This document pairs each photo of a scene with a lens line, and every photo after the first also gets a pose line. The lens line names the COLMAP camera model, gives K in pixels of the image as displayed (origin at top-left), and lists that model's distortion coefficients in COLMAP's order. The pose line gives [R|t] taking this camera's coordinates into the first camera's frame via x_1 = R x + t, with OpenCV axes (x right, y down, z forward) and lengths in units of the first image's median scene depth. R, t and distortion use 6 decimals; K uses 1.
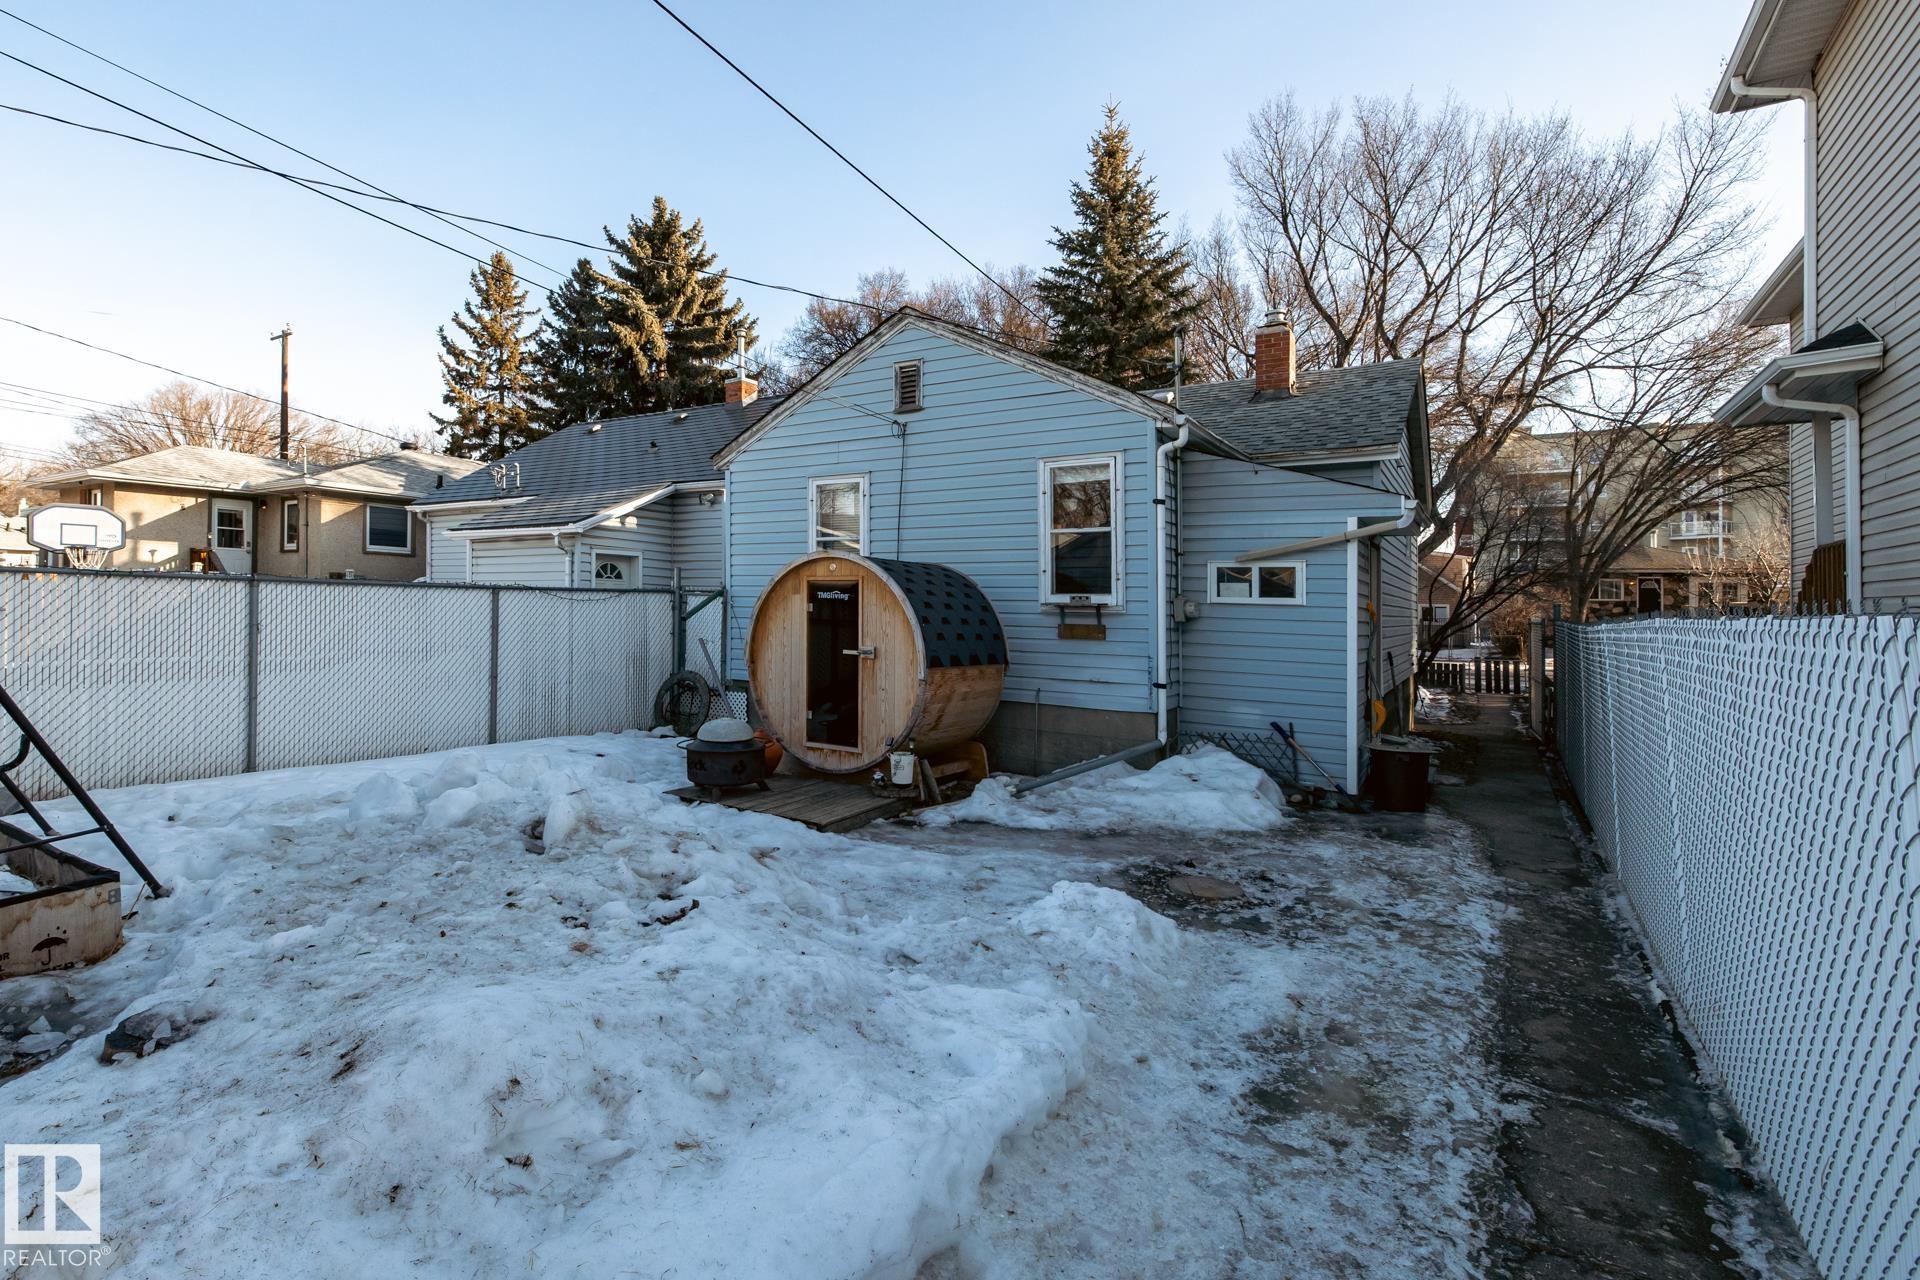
lens RADIAL K [[833.7, 0, 955.7], [0, 833.7, 594.8], [0, 0, 1]] dist [0.028531, 0.000060]
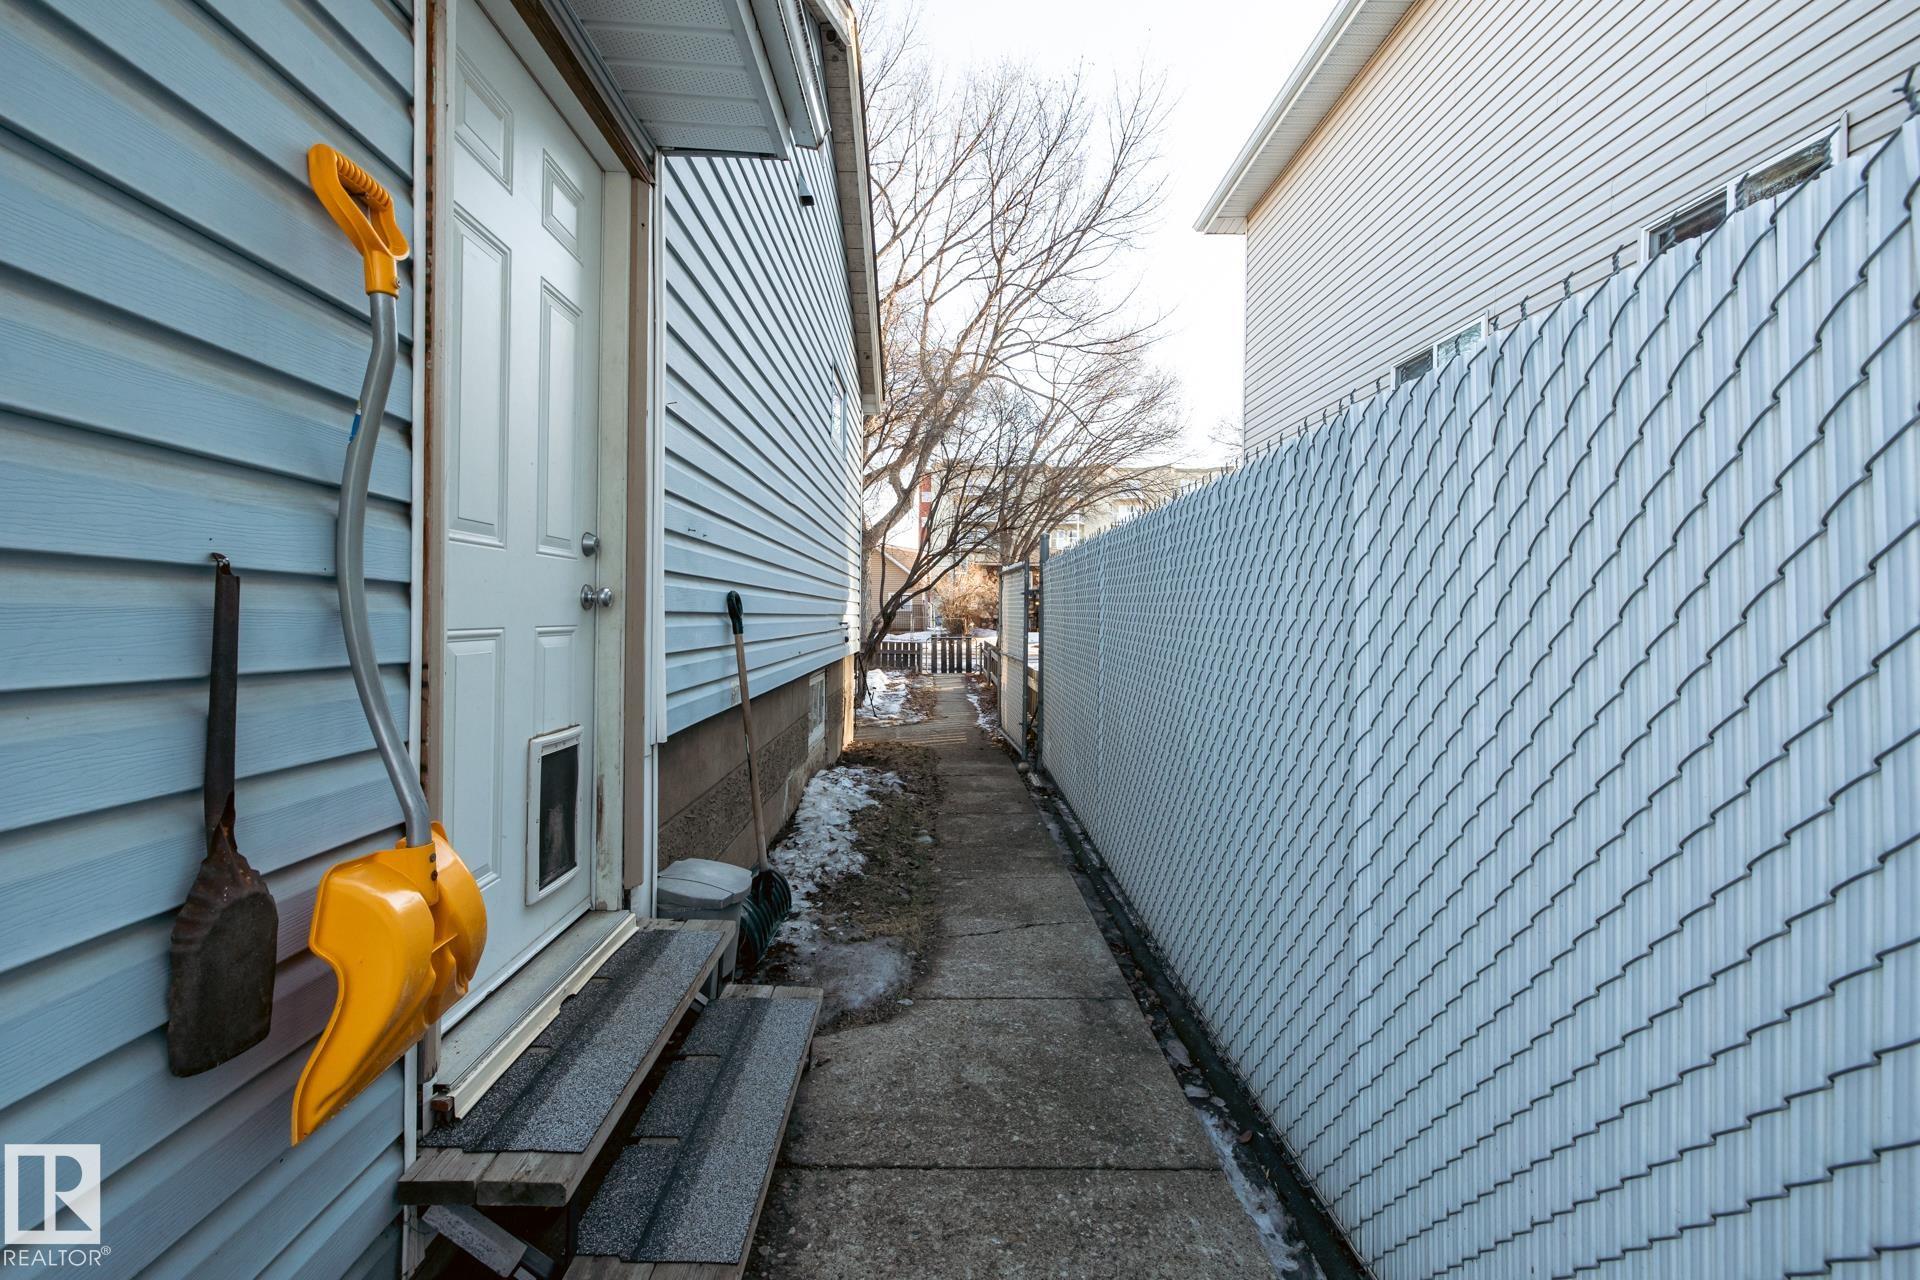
lens RADIAL K [[818.3, 0, 953.8], [0, 818.3, 598.6], [0, 0, 1]] dist [-0.002118, -0.000305]
pose [[0.836523, 0.007914, 0.547875, 0.188106], [-0.017066, 0.999787, 0.011614, 0.030534], [-0.547666, -0.019065, 0.836480, 0.309739]]
